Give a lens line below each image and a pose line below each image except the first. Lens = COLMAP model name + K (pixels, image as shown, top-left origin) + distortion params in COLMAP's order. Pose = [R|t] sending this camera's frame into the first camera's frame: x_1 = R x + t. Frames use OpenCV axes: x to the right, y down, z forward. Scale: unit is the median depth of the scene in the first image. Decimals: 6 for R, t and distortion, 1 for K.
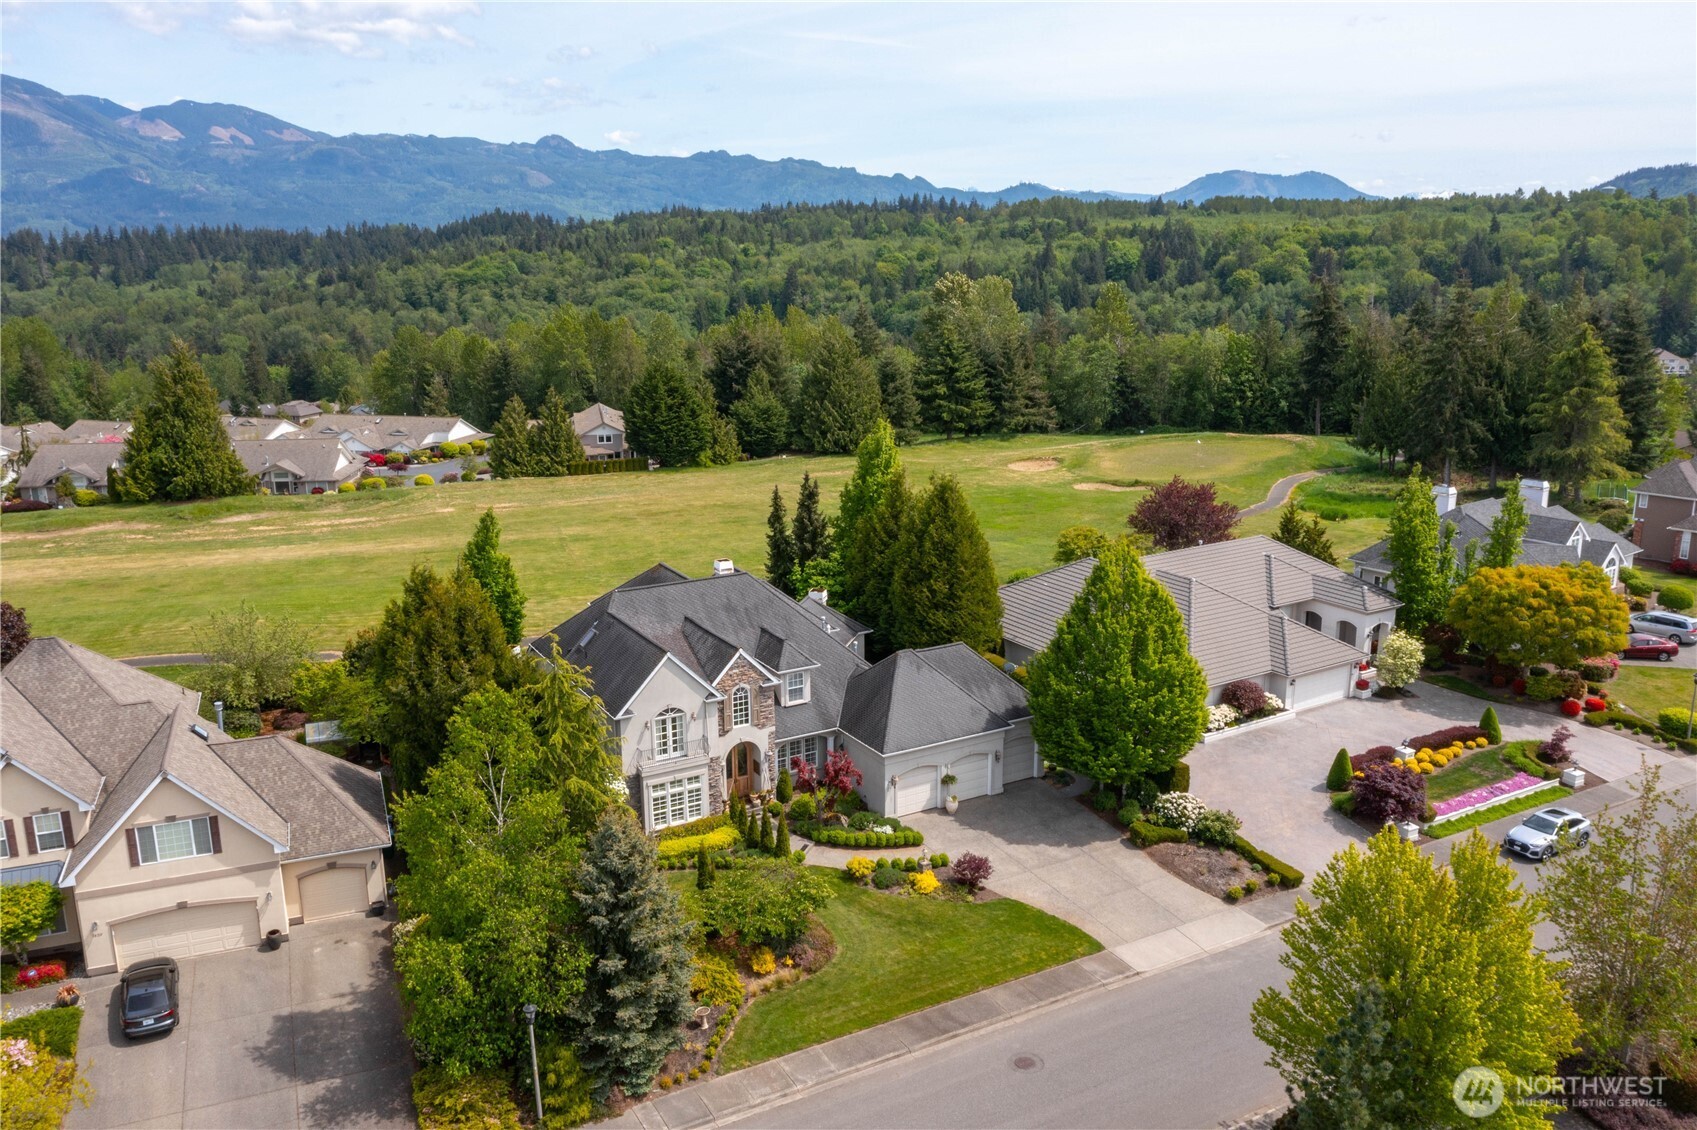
lens RADIAL K [[1331.5, 0, 848.5], [0, 1331.5, 565.0], [0, 0, 1]] dist [-0.025132, 0.005281]
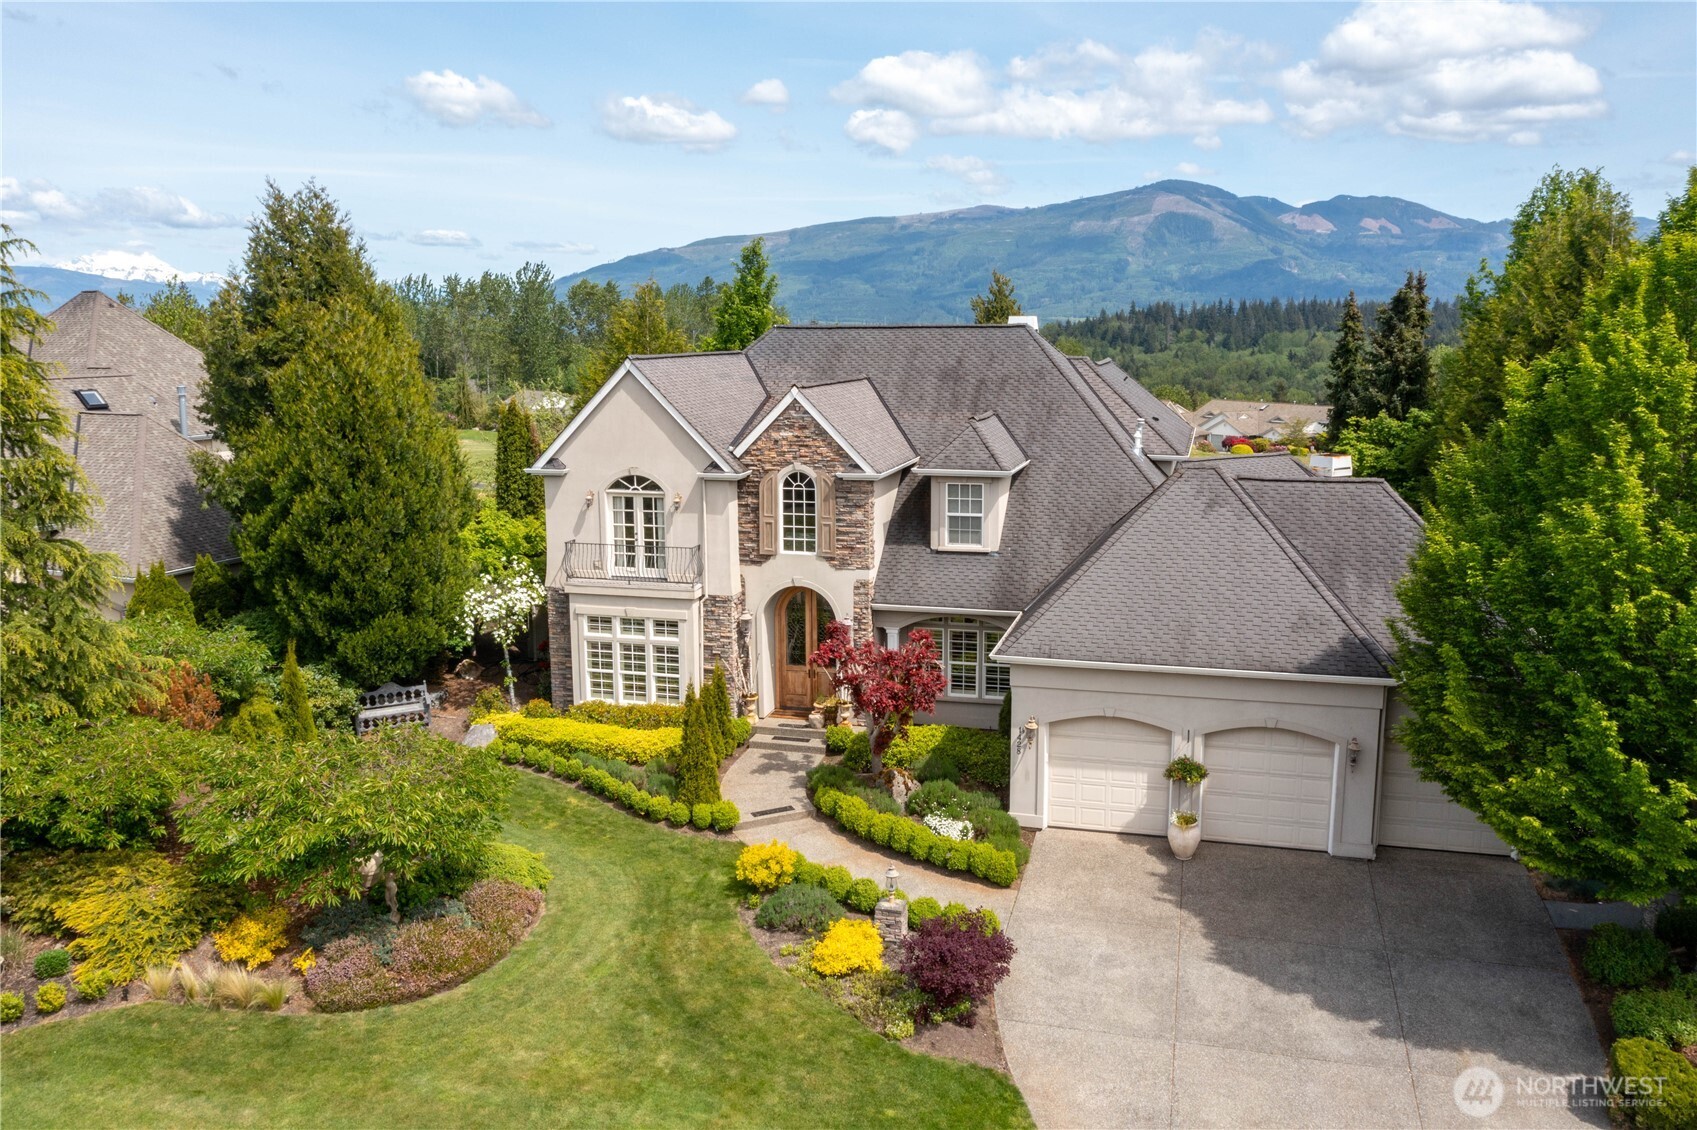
lens RADIAL K [[1331.5, 0, 848.5], [0, 1331.5, 565.0], [0, 0, 1]] dist [-0.025132, 0.005281]
pose [[0.701210, 0.127122, -0.701530, 0.280232], [-0.171701, 0.985125, 0.006888, 0.117970], [0.691971, 0.115623, 0.712606, 0.656414]]
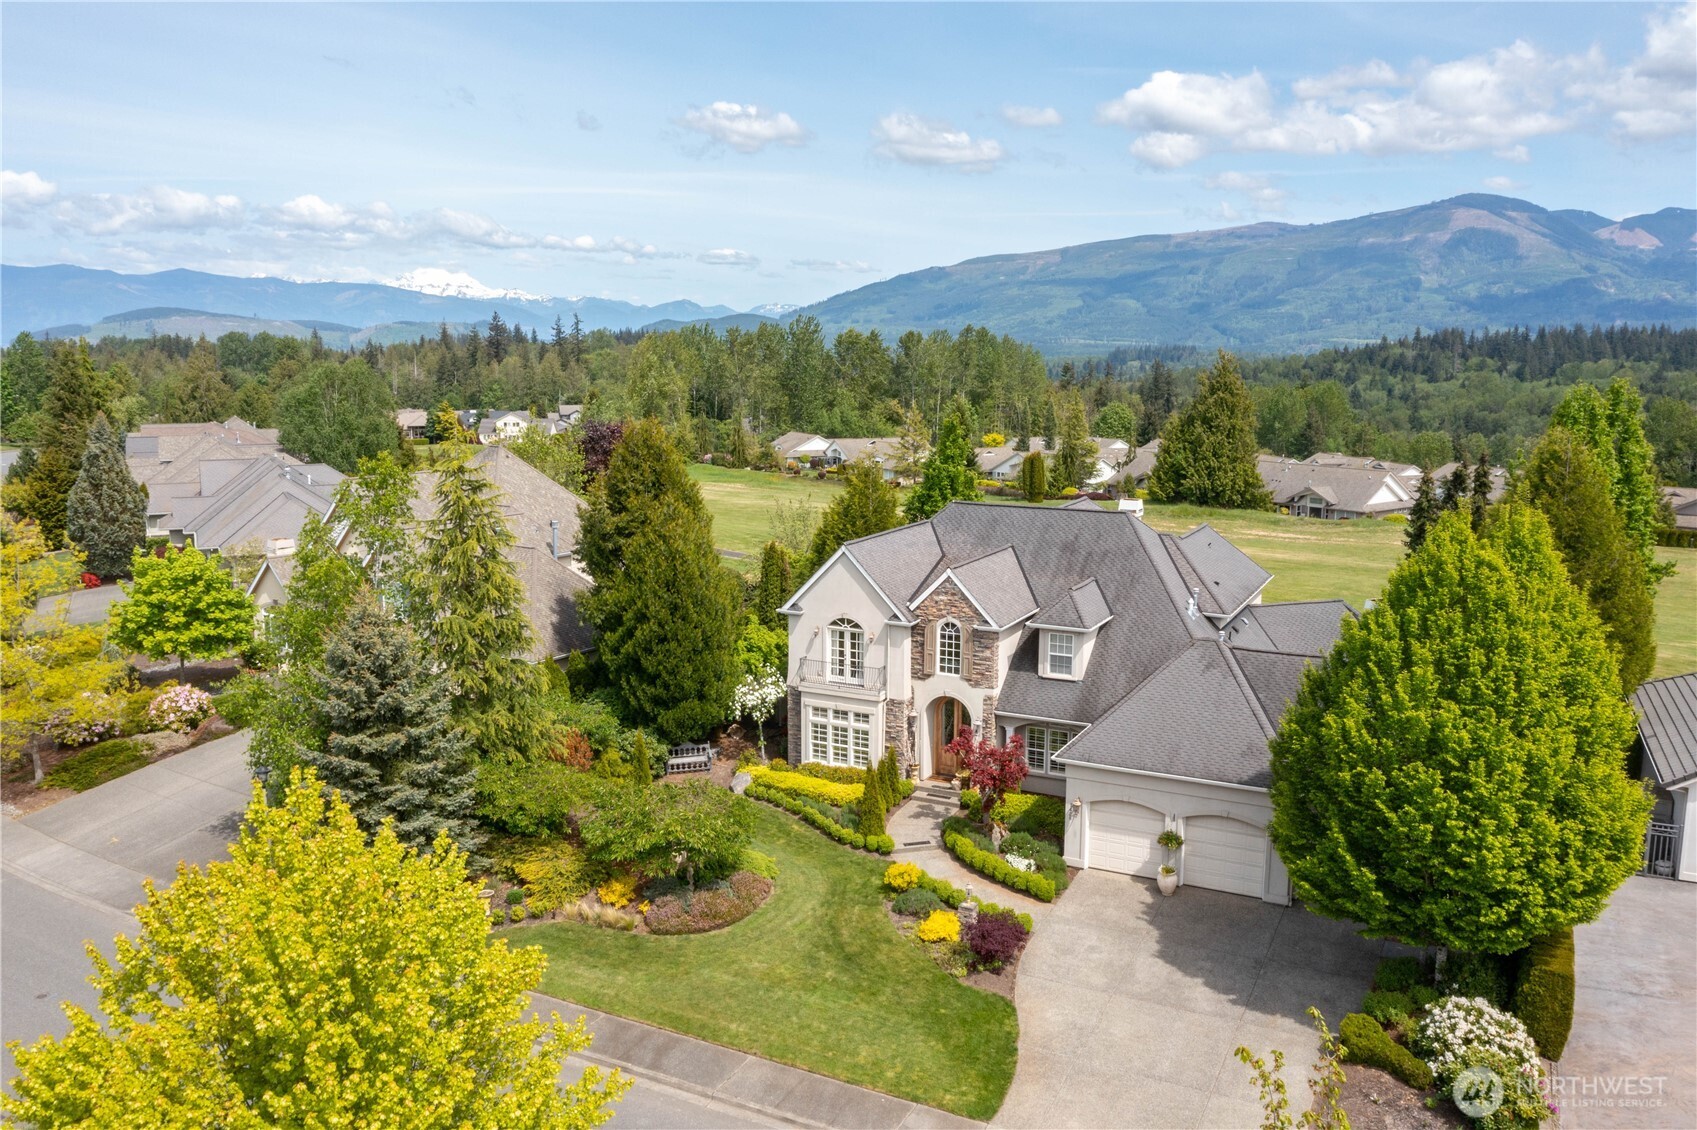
lens RADIAL K [[1331.5, 0, 848.5], [0, 1331.5, 565.0], [0, 0, 1]] dist [-0.025132, 0.005281]
pose [[0.547198, 0.143970, -0.824528, 0.500726], [-0.209033, 0.977387, 0.031936, 0.047439], [0.810481, 0.154879, 0.564919, 0.514330]]
